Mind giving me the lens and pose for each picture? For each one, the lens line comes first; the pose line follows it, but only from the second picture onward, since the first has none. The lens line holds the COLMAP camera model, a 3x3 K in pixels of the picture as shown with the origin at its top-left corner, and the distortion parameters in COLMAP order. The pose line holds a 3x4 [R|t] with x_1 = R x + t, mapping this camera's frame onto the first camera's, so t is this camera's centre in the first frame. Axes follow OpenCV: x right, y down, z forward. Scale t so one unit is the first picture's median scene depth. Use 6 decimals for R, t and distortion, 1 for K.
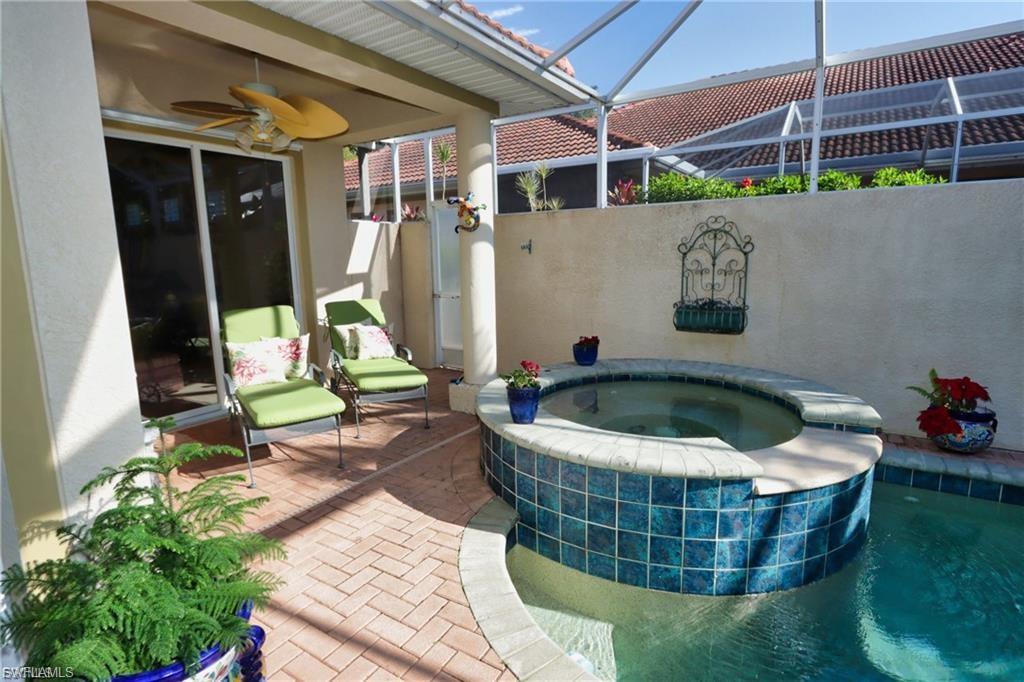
lens RADIAL K [[511.5, 0, 512.3], [0, 511.5, 338.1], [0, 0, 1]] dist [-0.032629, 0.000486]
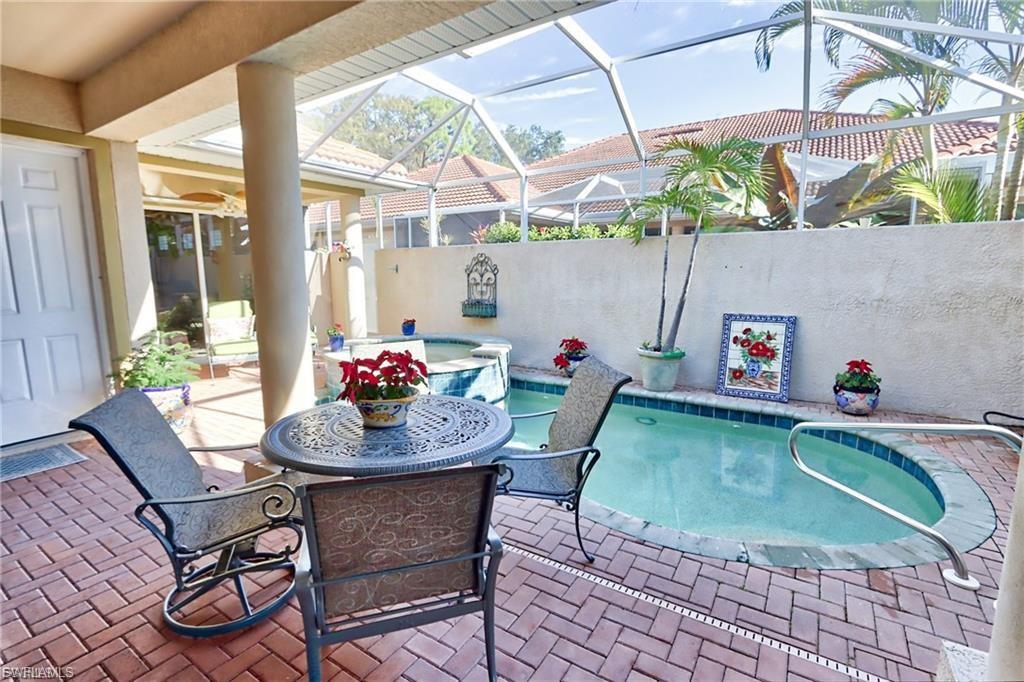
lens RADIAL K [[473.1, 0, 512.4], [0, 473.1, 343.1], [0, 0, 1]] dist [-0.017495, 0.001257]
pose [[0.999877, 0.015182, -0.003842, 0.516769], [-0.015228, 0.999809, -0.012237, 0.096387], [0.003656, 0.012294, 0.999918, -0.672125]]
